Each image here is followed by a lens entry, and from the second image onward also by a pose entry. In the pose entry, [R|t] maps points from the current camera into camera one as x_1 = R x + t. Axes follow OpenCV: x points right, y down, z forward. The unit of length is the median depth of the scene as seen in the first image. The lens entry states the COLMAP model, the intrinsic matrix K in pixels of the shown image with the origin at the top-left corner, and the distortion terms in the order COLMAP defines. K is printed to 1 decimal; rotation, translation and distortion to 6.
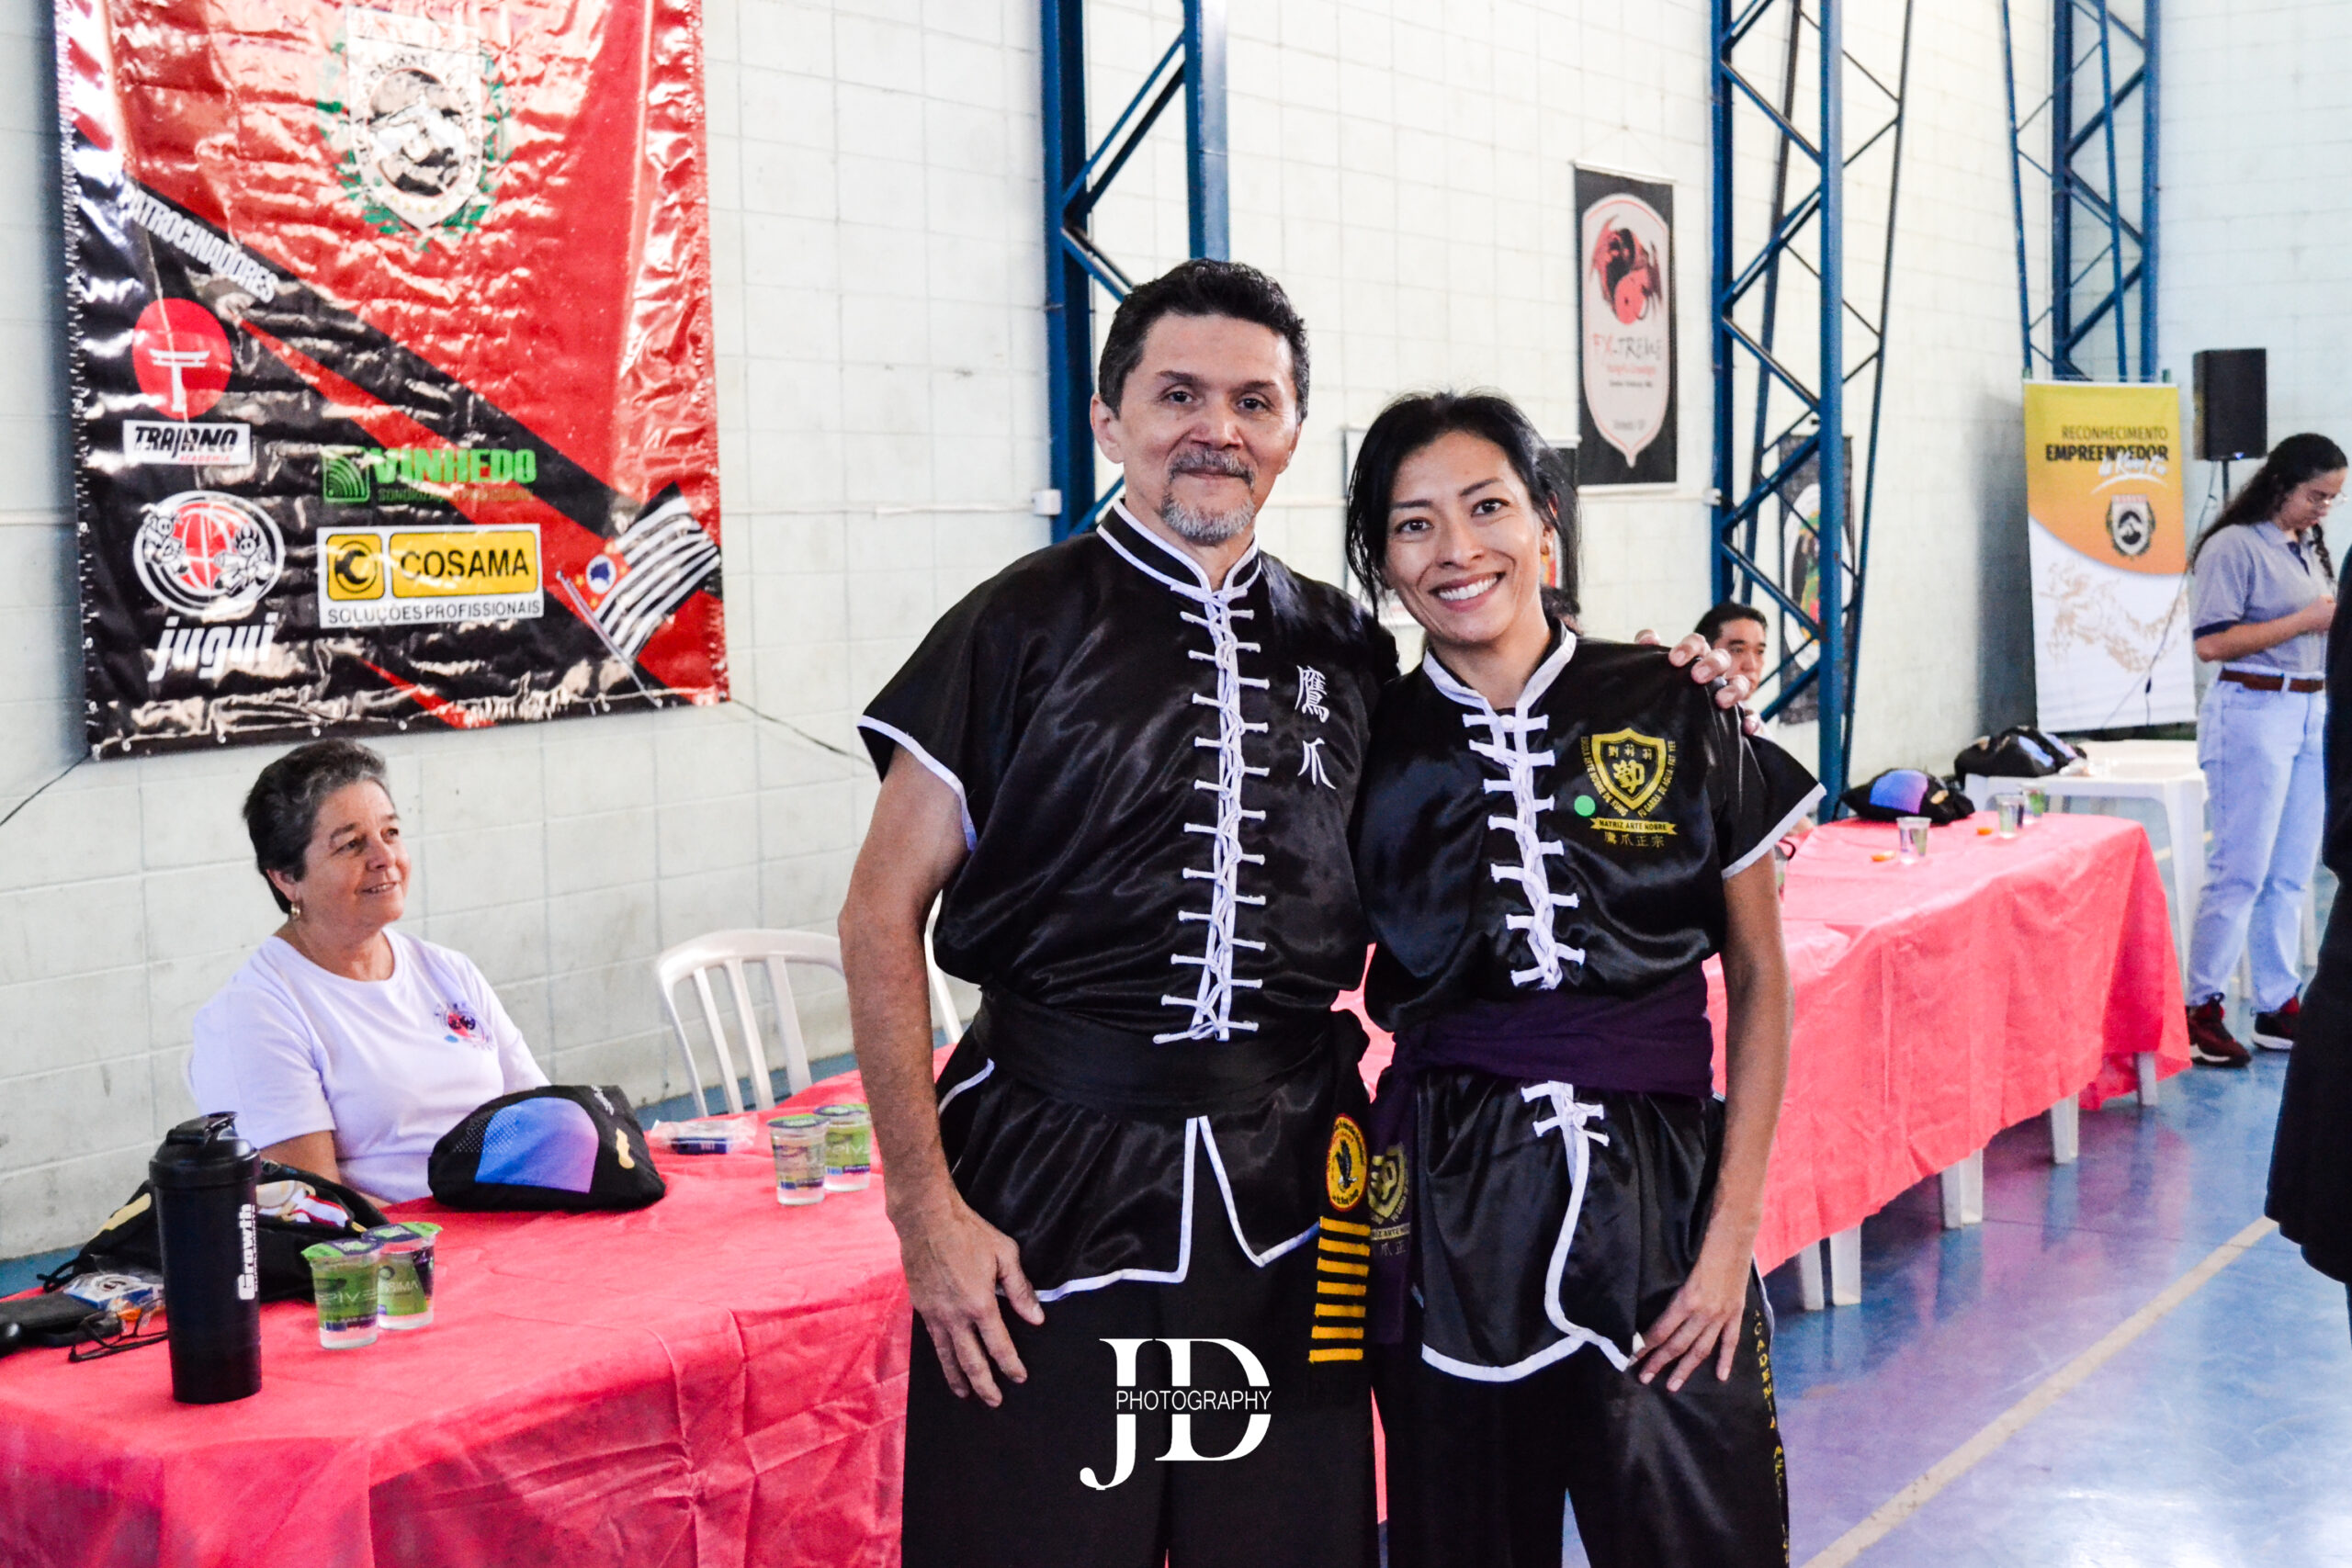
lens RADIAL K [[2946.9, 0, 1172.2], [0, 2946.9, 685.7], [0, 0, 1]] dist [0.081498, 0.000000]
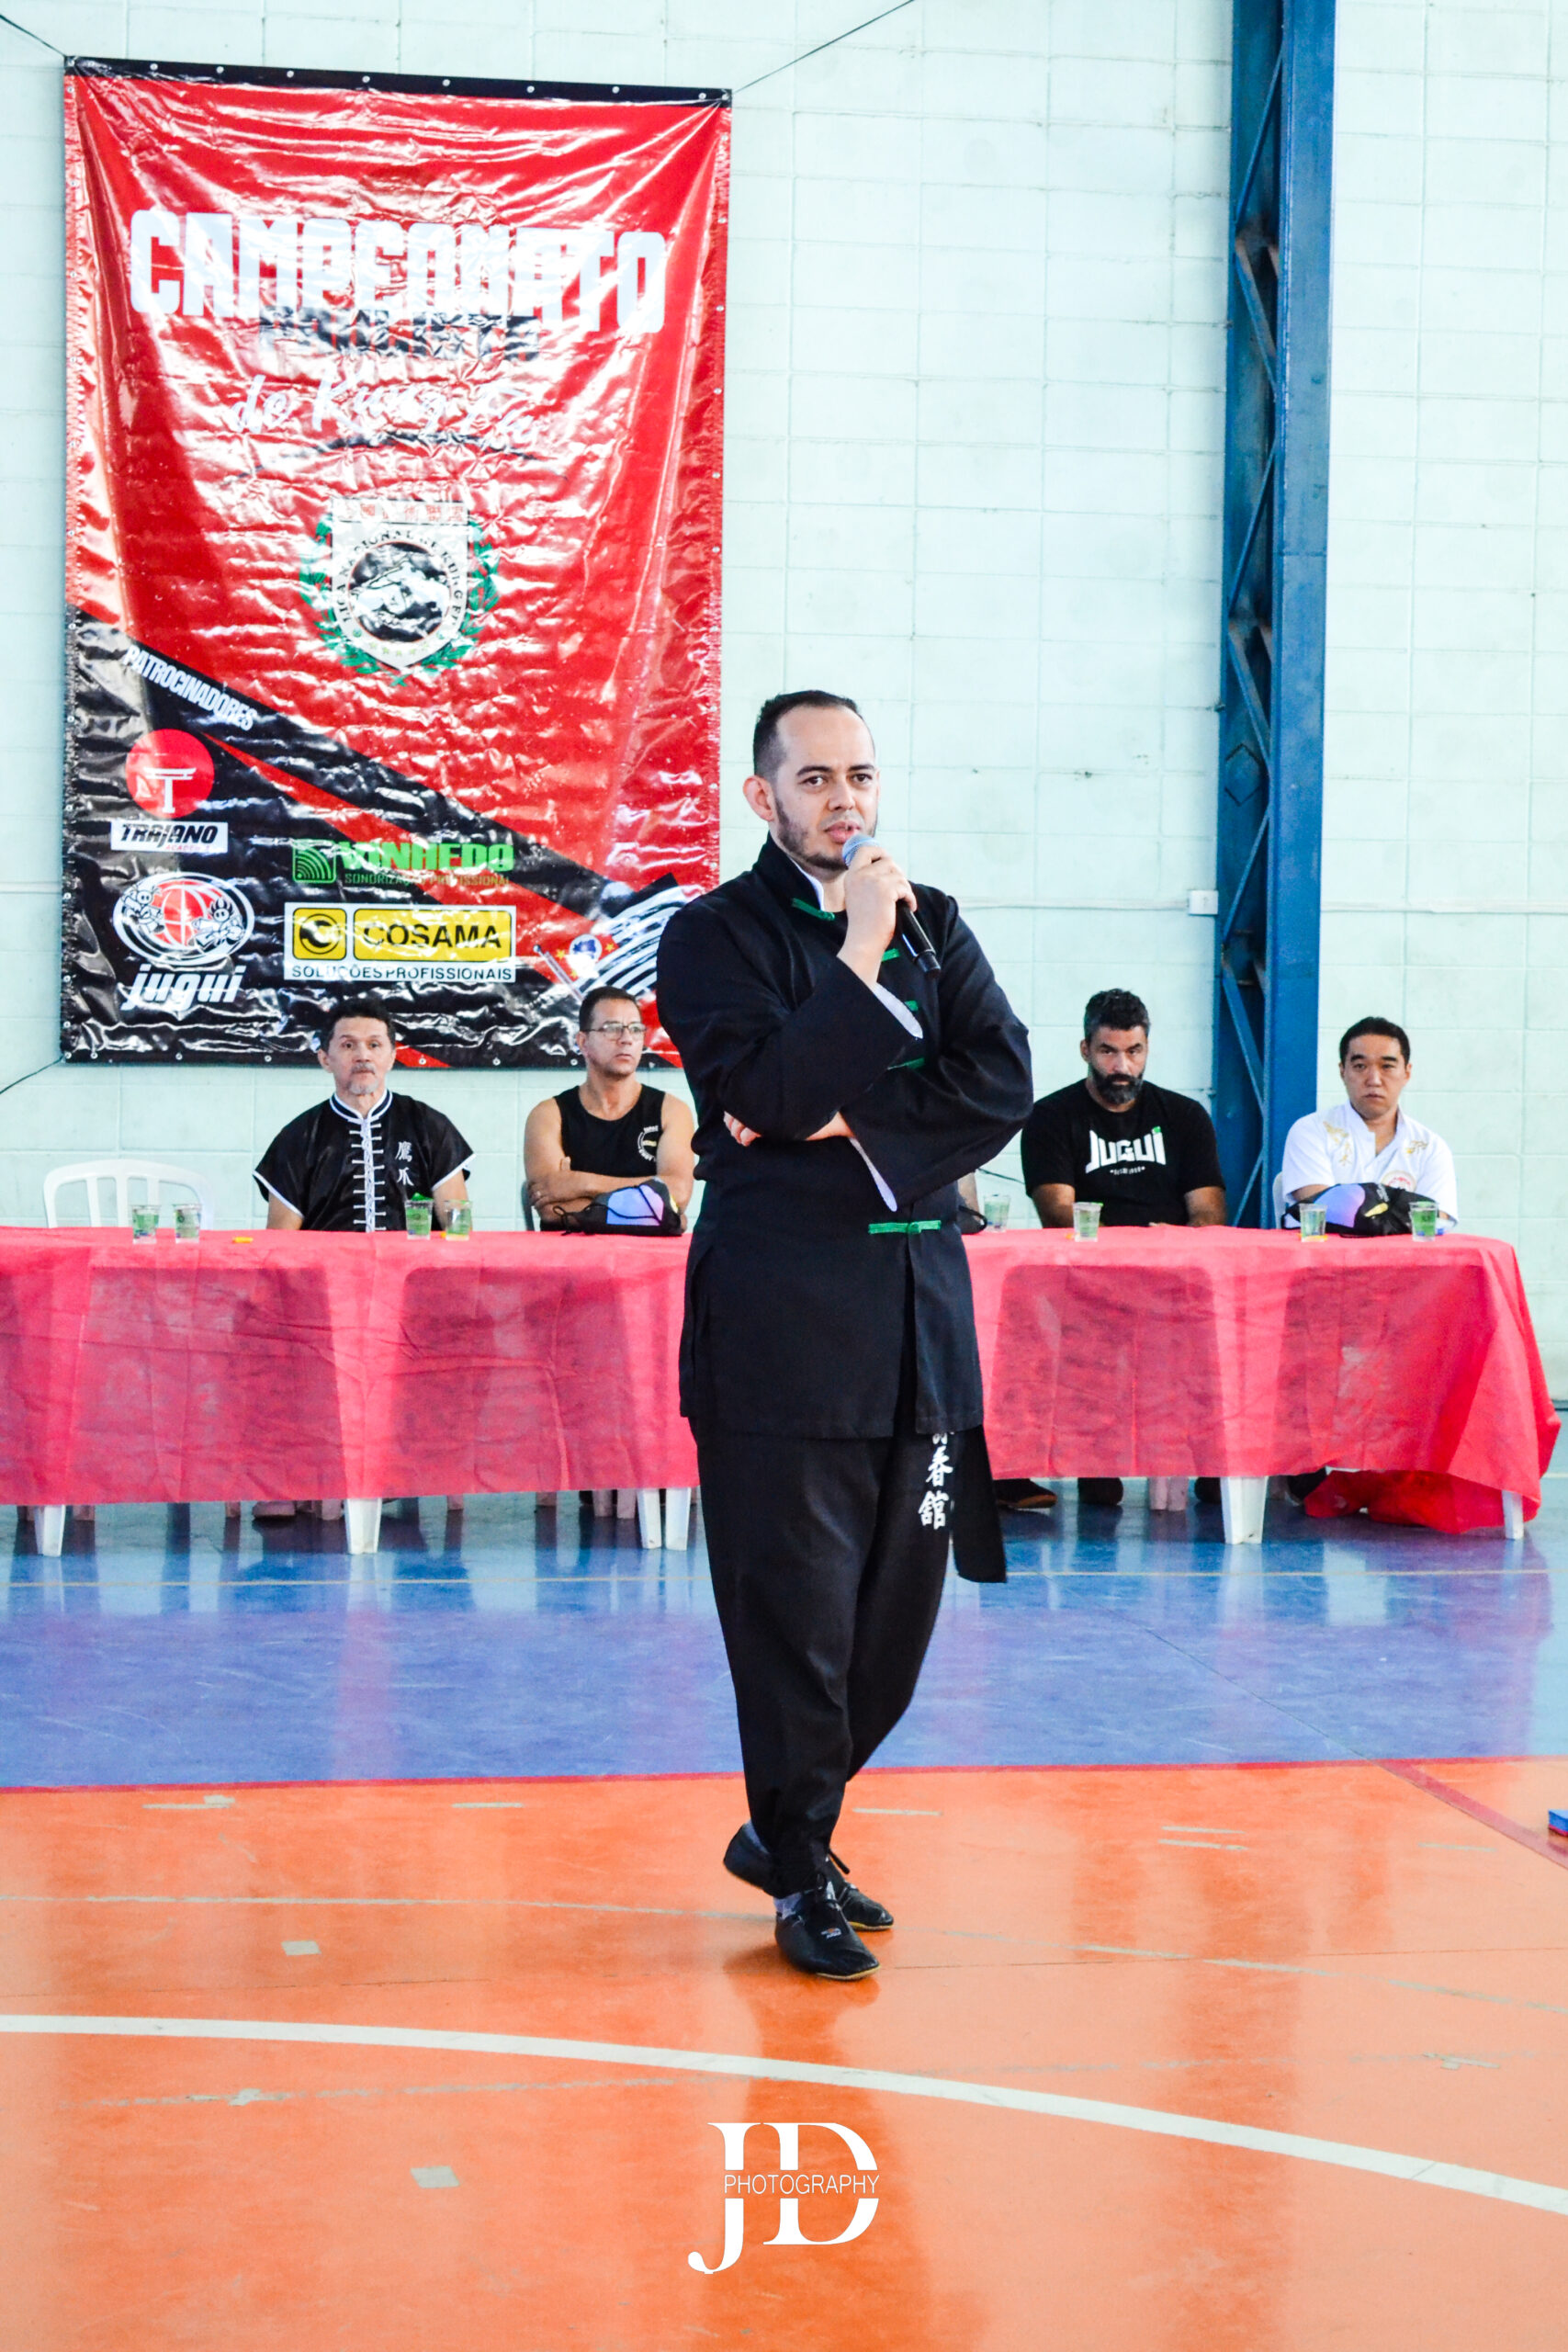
lens RADIAL K [[4664.3, 0, 794.1], [0, 4664.3, 1172.1], [0, 0, 1]] dist [0.050760, 0.000000]
pose [[0.719791, 0.068831, -0.690770, 1.258119], [-0.069097, 0.997234, 0.027369, -0.006797], [0.690743, 0.028030, 0.722556, -0.308985]]
